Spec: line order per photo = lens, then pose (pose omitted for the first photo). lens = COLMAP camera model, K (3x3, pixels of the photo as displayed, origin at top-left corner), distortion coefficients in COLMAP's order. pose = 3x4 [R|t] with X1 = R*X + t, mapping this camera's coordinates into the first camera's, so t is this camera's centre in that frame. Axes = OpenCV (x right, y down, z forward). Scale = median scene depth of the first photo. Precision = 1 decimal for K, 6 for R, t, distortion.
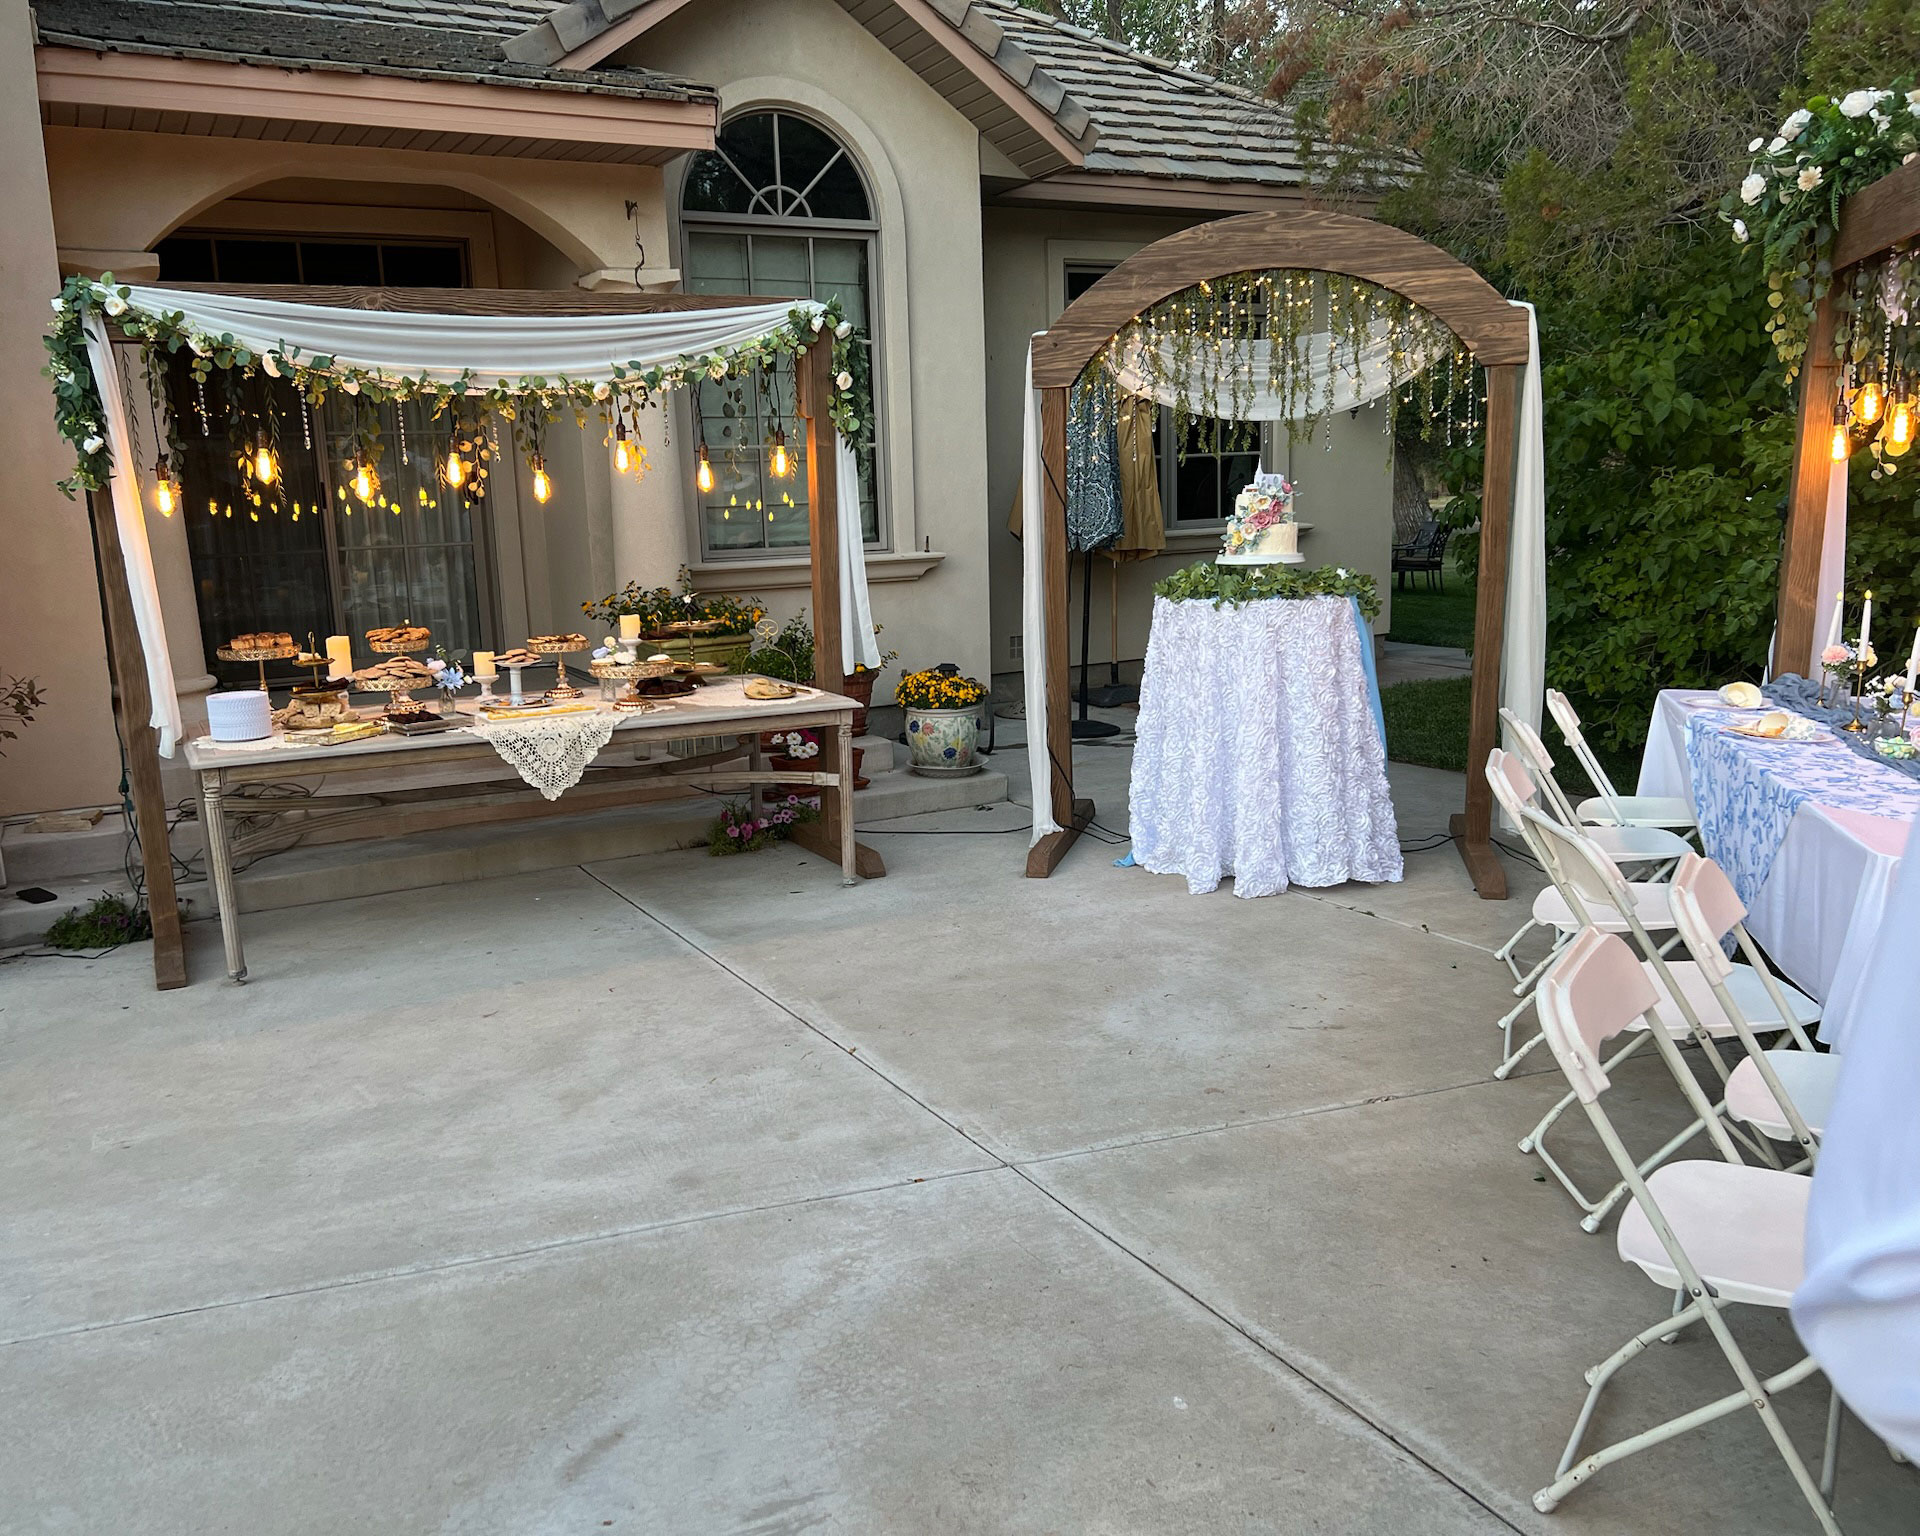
lens RADIAL K [[1556.5, 0, 896.7], [0, 1556.5, 800.1], [0, 0, 1]] dist [0.020921, -0.032512]
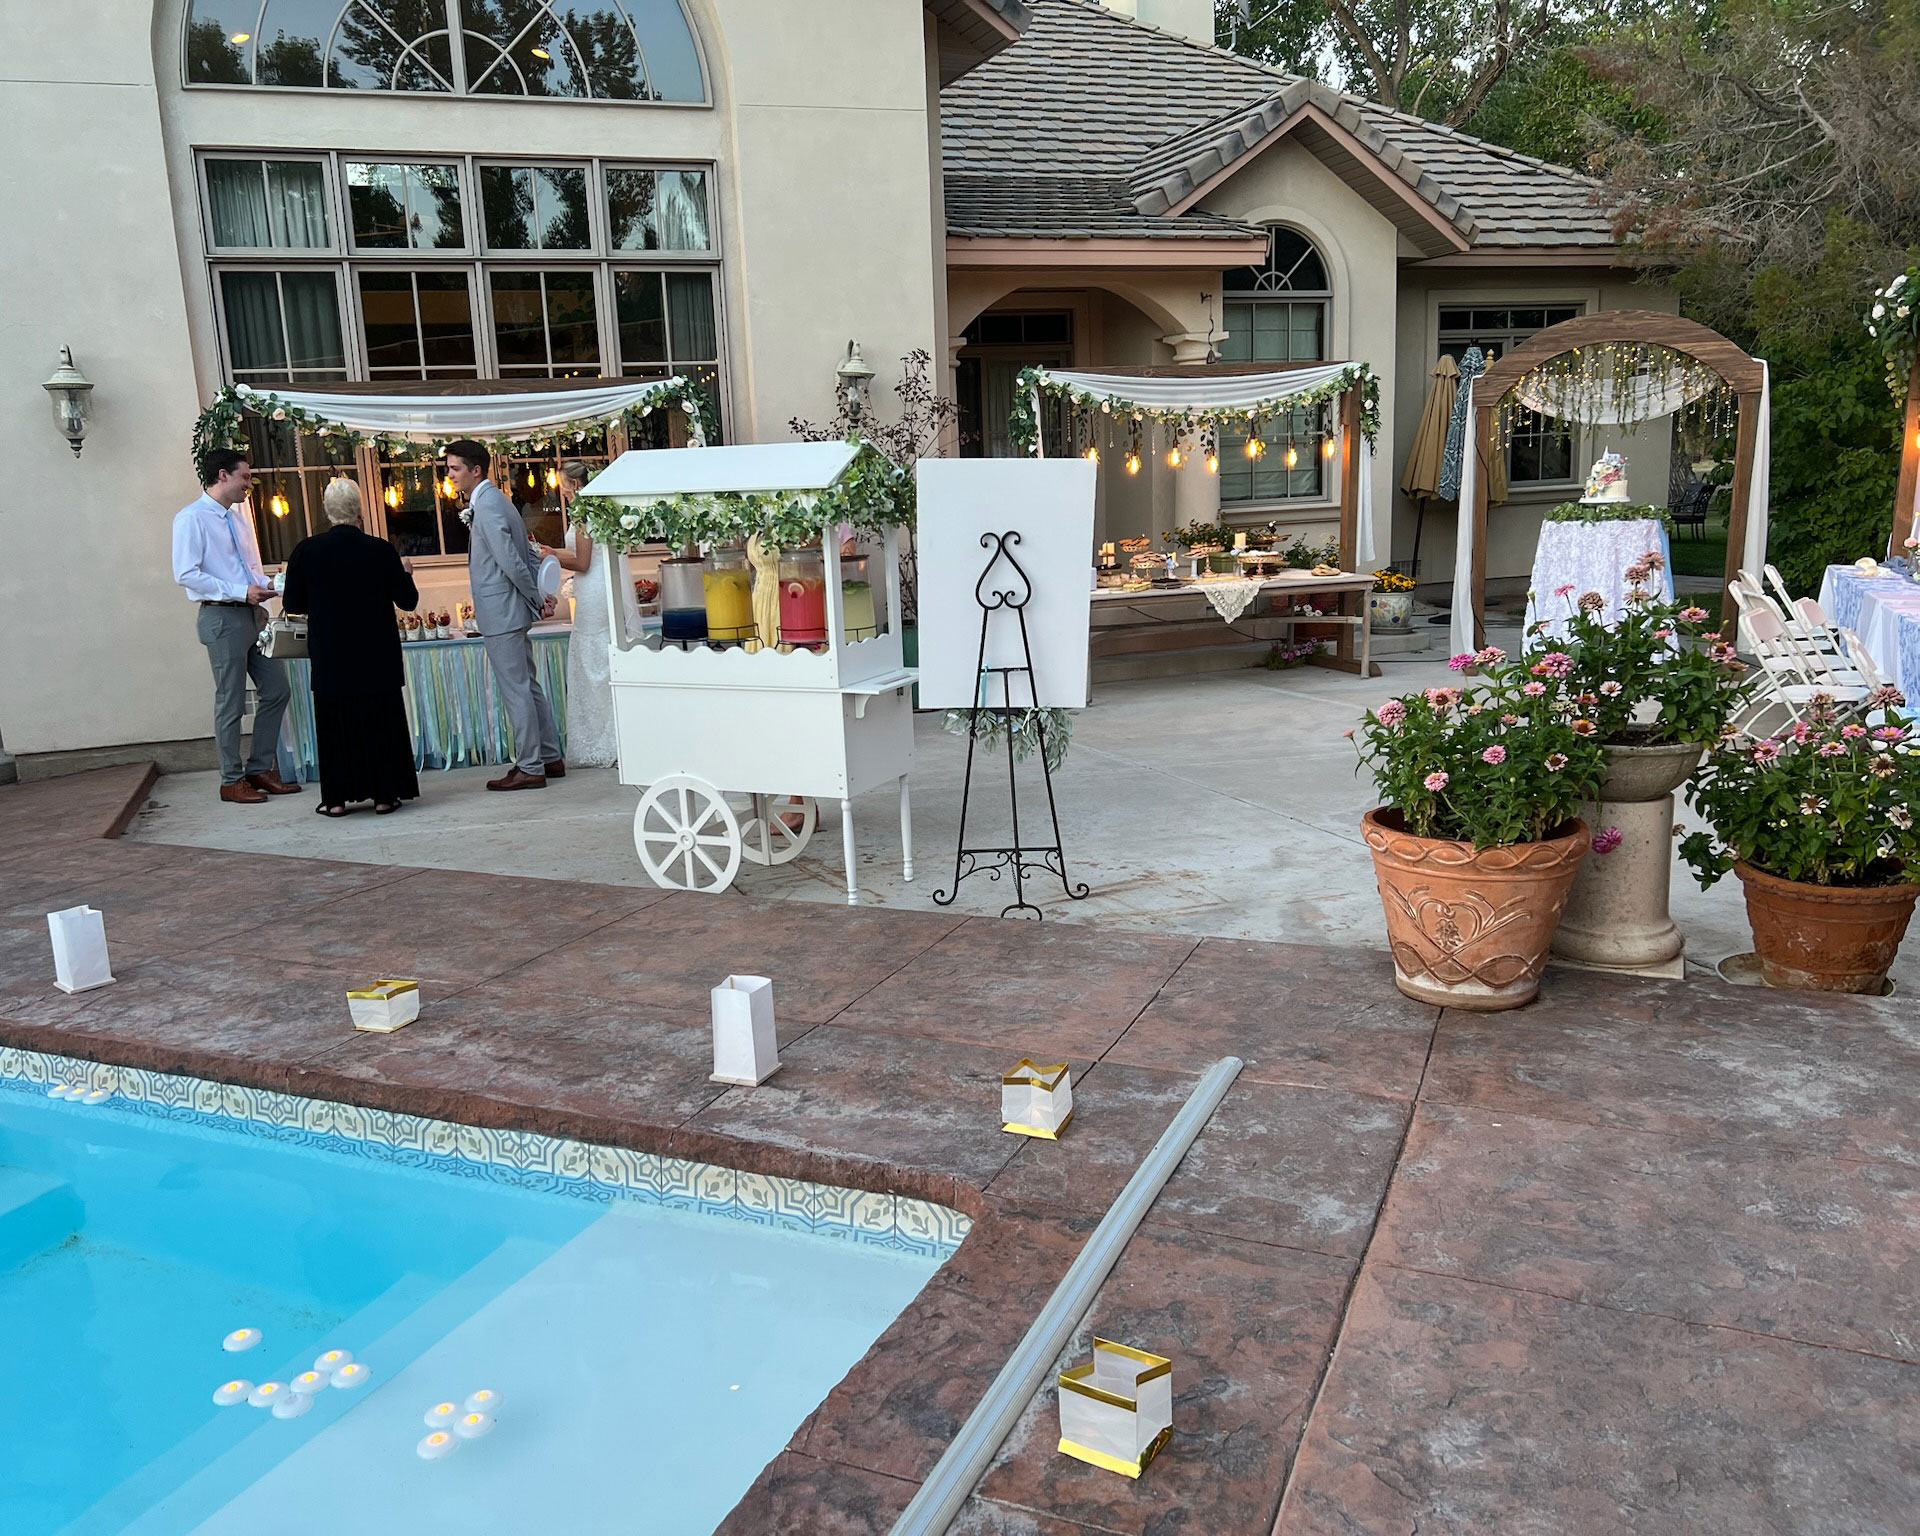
lens RADIAL K [[1556.5, 0, 896.7], [0, 1556.5, 800.1], [0, 0, 1]] dist [0.020921, -0.032512]
pose [[0.990521, 0.021494, -0.135668, -0.331546], [-0.018876, 0.999611, 0.020553, 0.174242], [0.136057, -0.017797, 0.990541, -0.929698]]
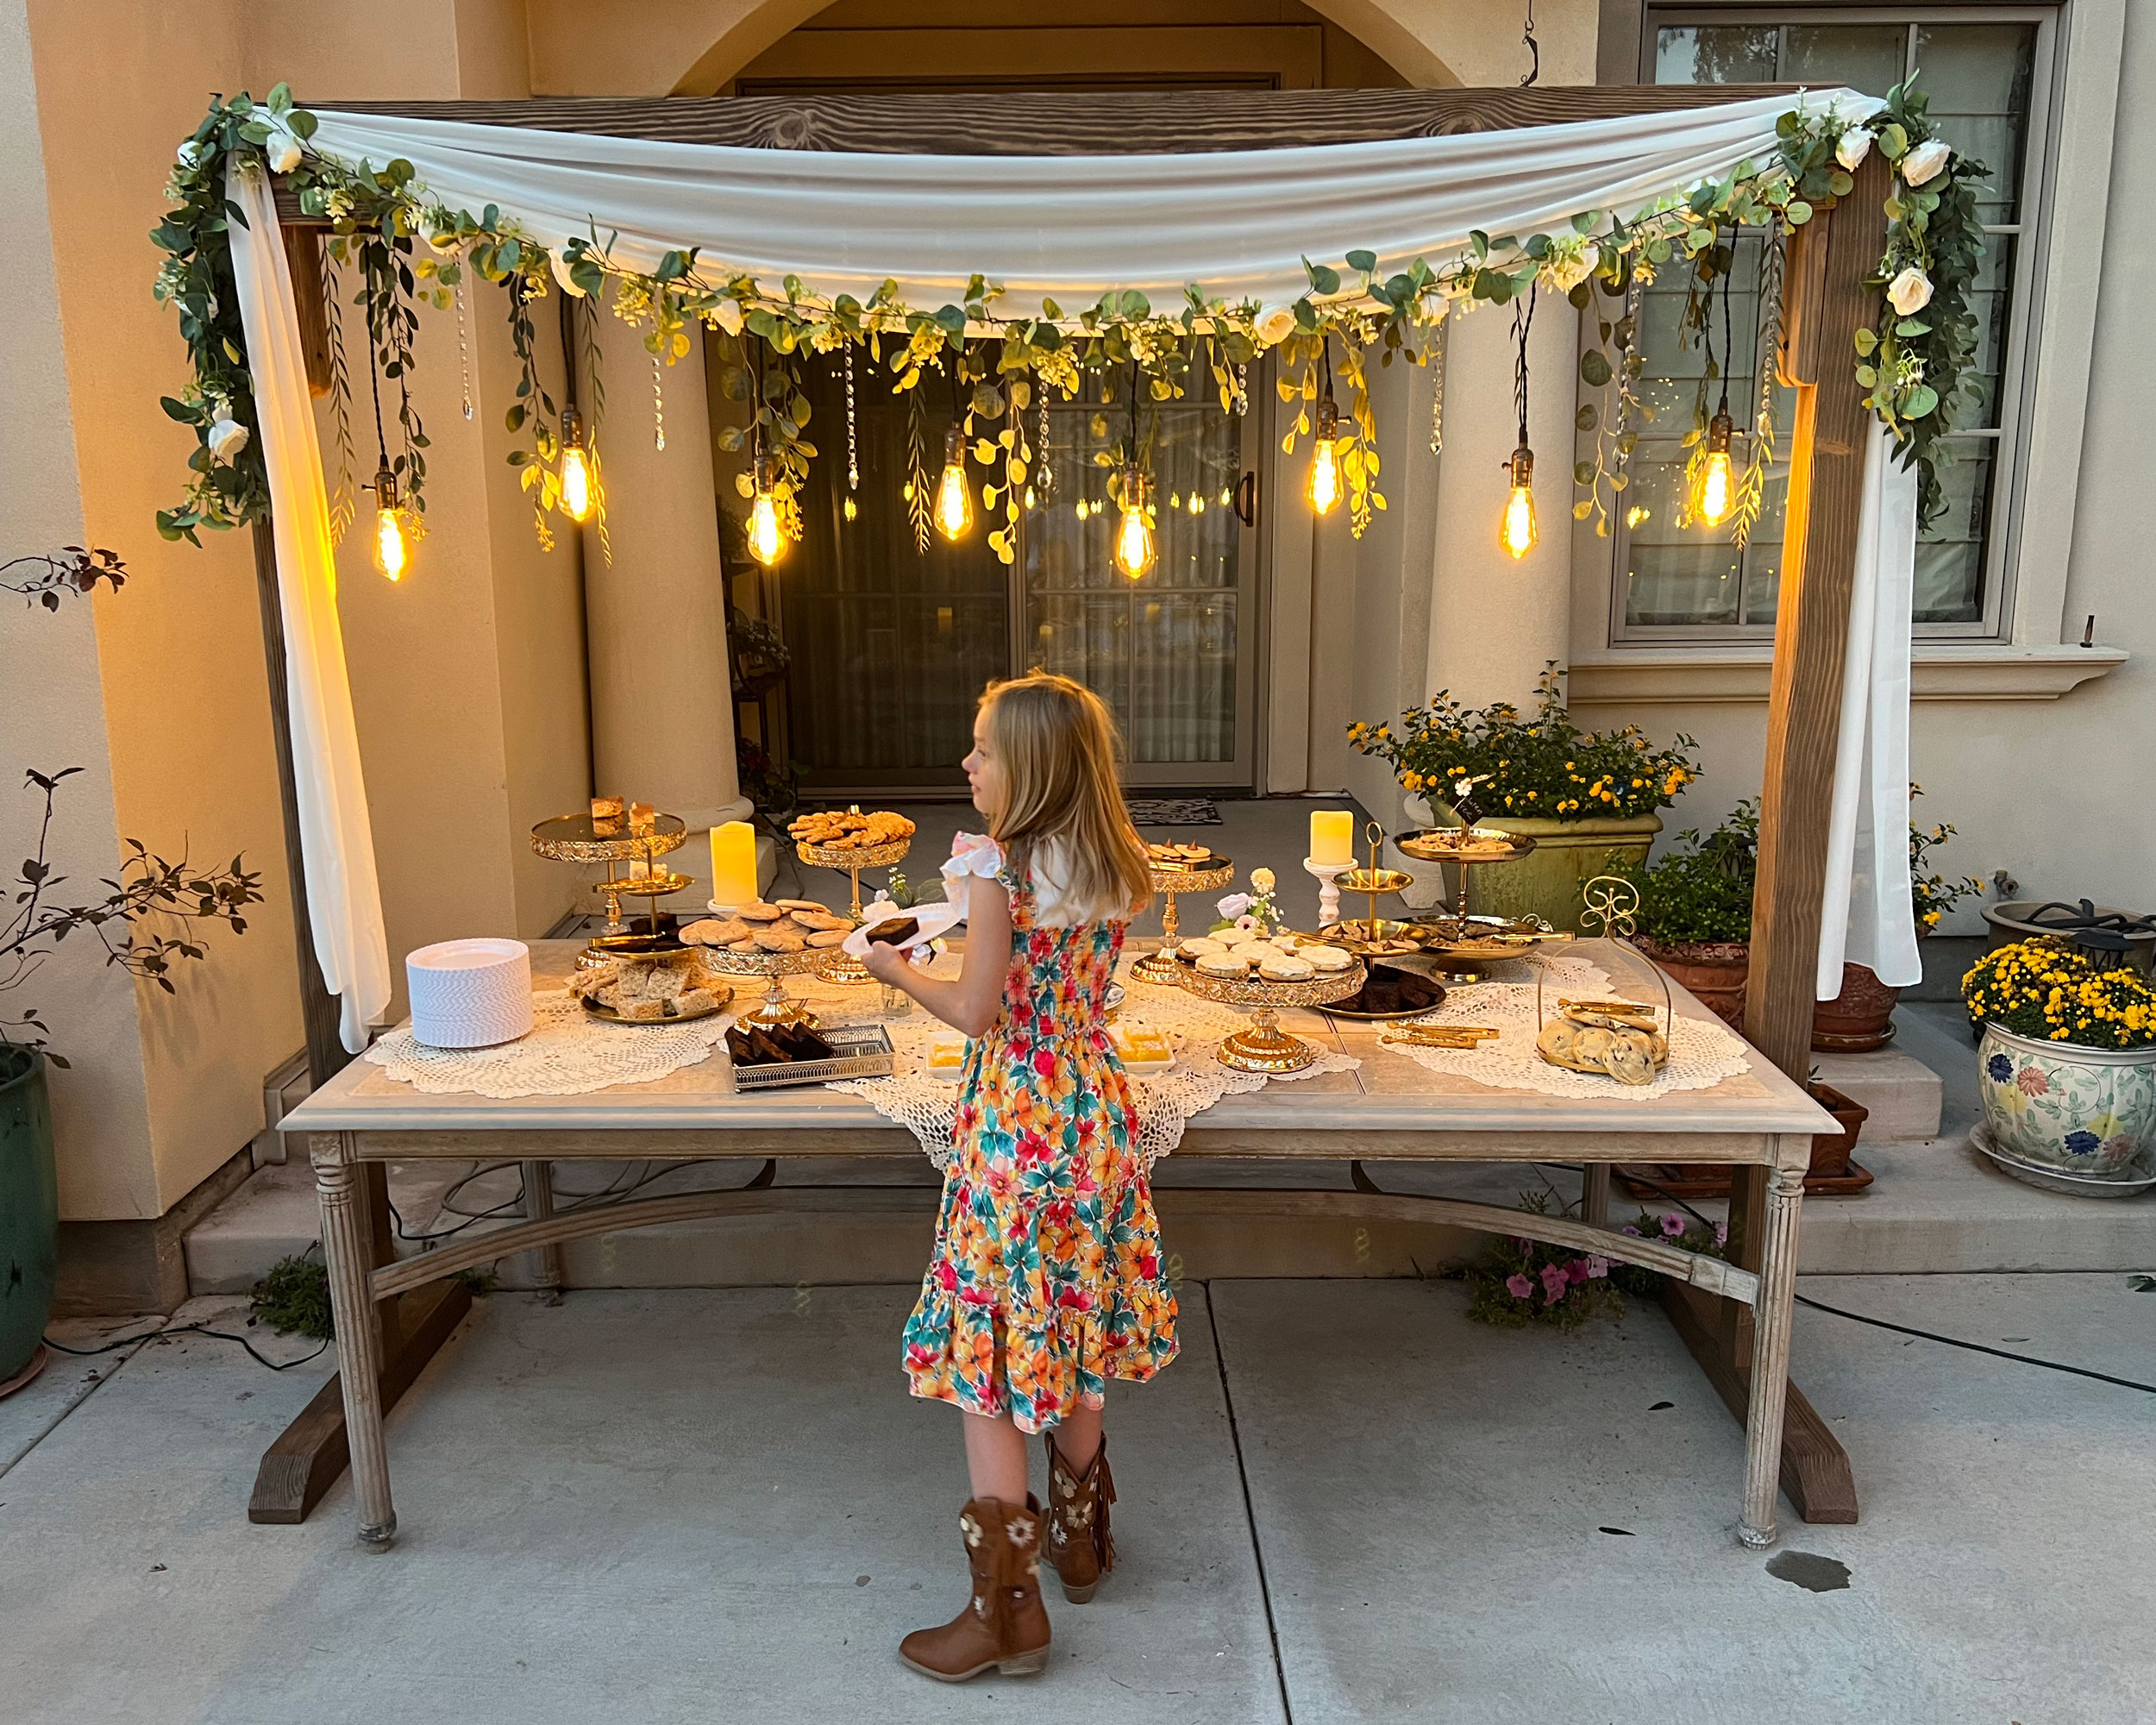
lens RADIAL K [[1863.8, 0, 1052.4], [0, 1863.8, 869.1], [0, 0, 1]] dist [0.032089, -0.013902]
pose [[0.887364, 0.121581, -0.444750, 0.003395], [-0.112599, 0.992544, 0.046673, -0.122836], [0.447108, 0.008662, 0.894438, 0.483202]]
